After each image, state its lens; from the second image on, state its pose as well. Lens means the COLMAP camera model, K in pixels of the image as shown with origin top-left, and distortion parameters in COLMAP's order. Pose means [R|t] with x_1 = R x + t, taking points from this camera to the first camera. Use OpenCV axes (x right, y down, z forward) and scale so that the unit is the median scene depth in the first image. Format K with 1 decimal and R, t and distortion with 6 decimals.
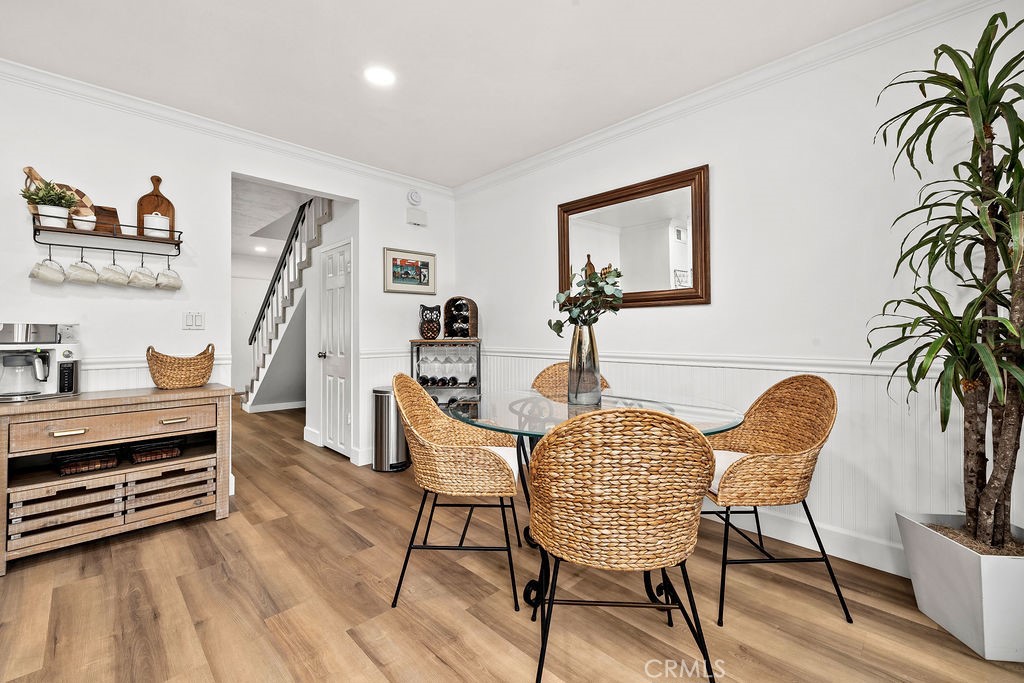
lens RADIAL K [[424.3, 0, 514.4], [0, 424.3, 329.9], [0, 0, 1]] dist [-0.017203, 0.000316]
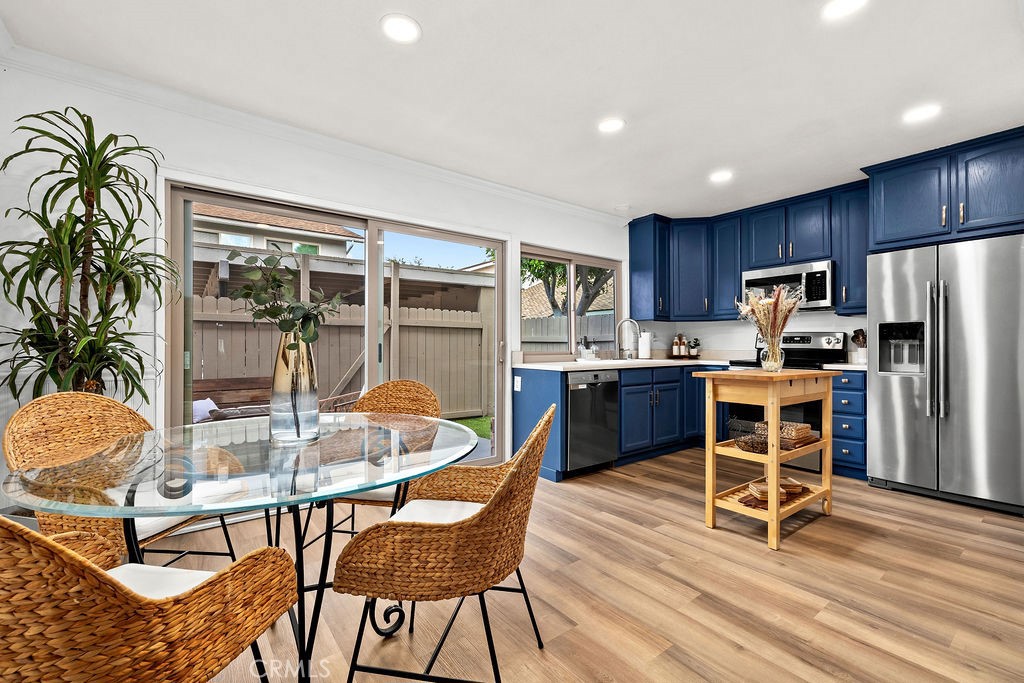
lens RADIAL K [[435.4, 0, 510.5], [0, 435.4, 345.2], [0, 0, 1]] dist [0.001251, 0.000066]
pose [[-0.989119, 0.005624, 0.147013, -0.274312], [0.004032, 0.999930, -0.011125, 0.016439], [-0.147066, -0.010411, -0.989072, 1.457923]]
